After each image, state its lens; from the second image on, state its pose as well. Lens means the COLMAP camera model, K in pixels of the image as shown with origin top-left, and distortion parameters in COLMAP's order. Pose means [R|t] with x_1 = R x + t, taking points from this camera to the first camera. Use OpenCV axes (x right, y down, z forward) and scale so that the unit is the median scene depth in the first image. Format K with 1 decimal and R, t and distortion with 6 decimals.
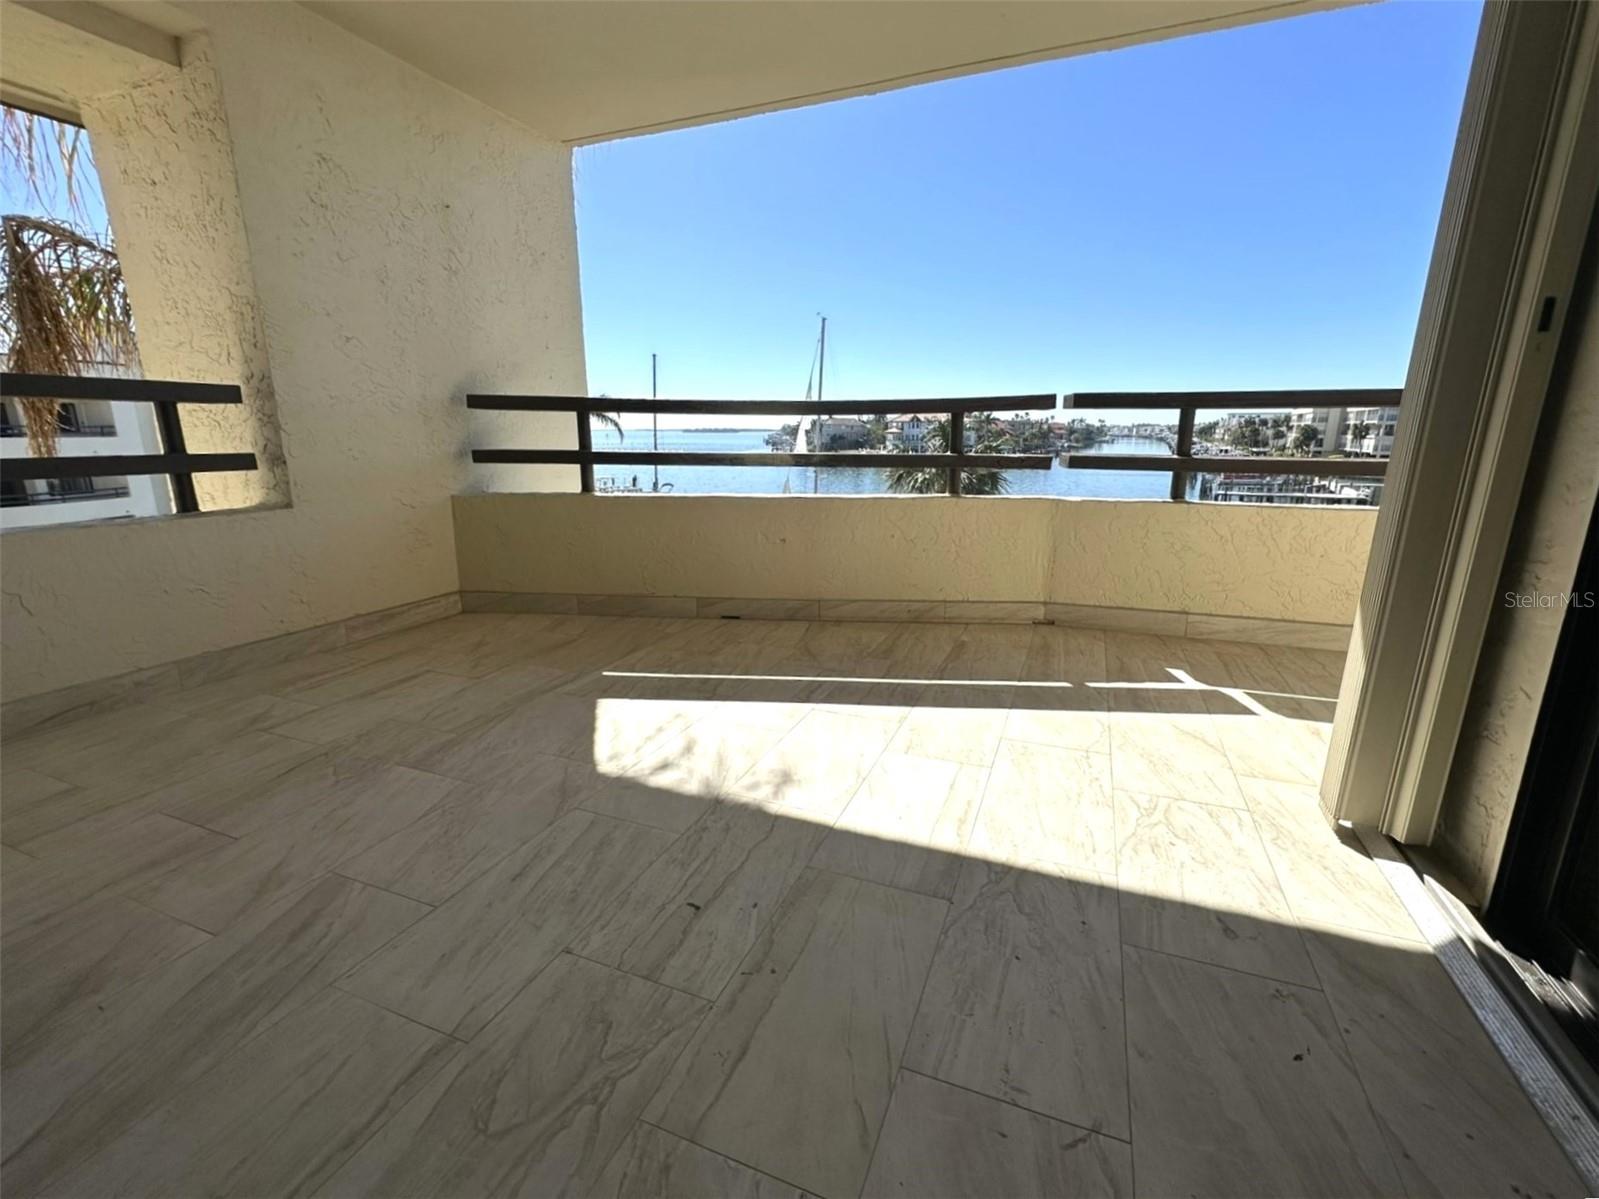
lens RADIAL K [[703.5, 0, 799.5], [0, 703.5, 599.5], [0, 0, 1]] dist [-0.000602, 0.000064]
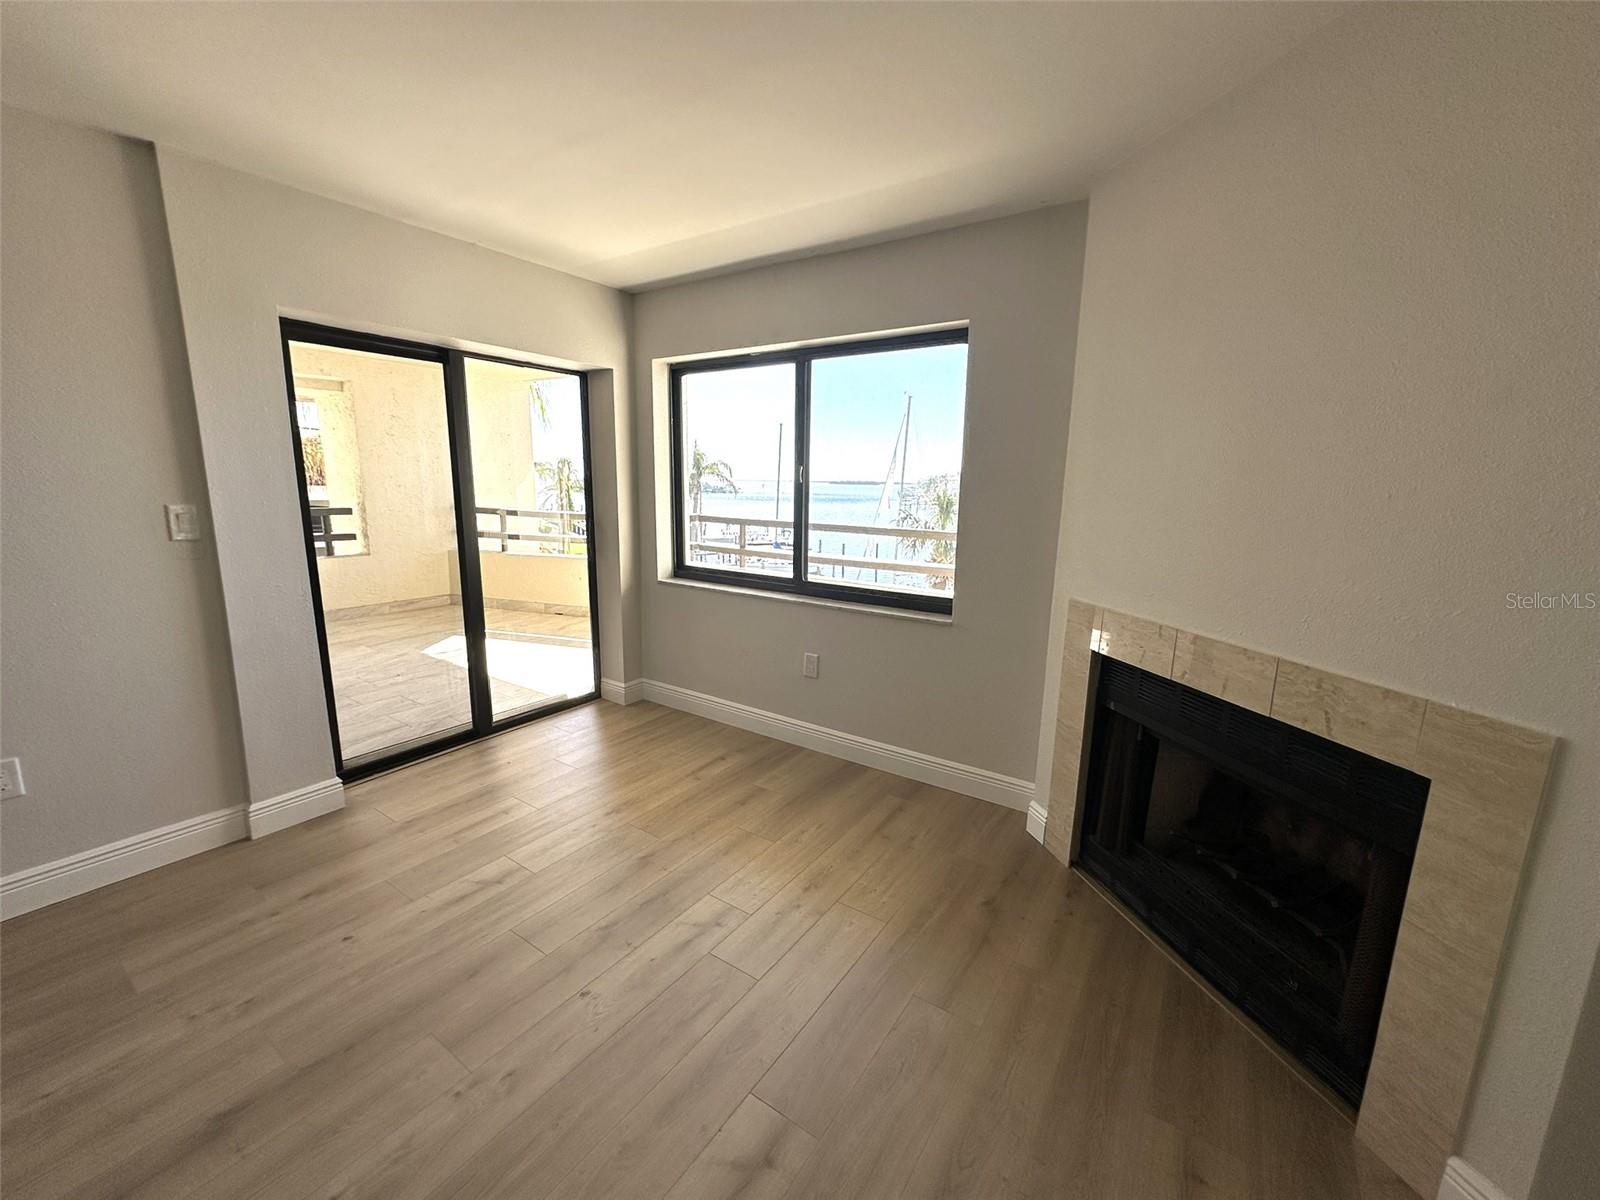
lens RADIAL K [[638.0, 0, 804.1], [0, 638.0, 597.6], [0, 0, 1]] dist [-0.001257, -0.000188]
pose [[0.979725, 0.055212, -0.192590, 1.214801], [-0.065979, 0.996570, -0.049944, 0.028993], [0.189172, 0.061638, 0.980007, -0.897539]]
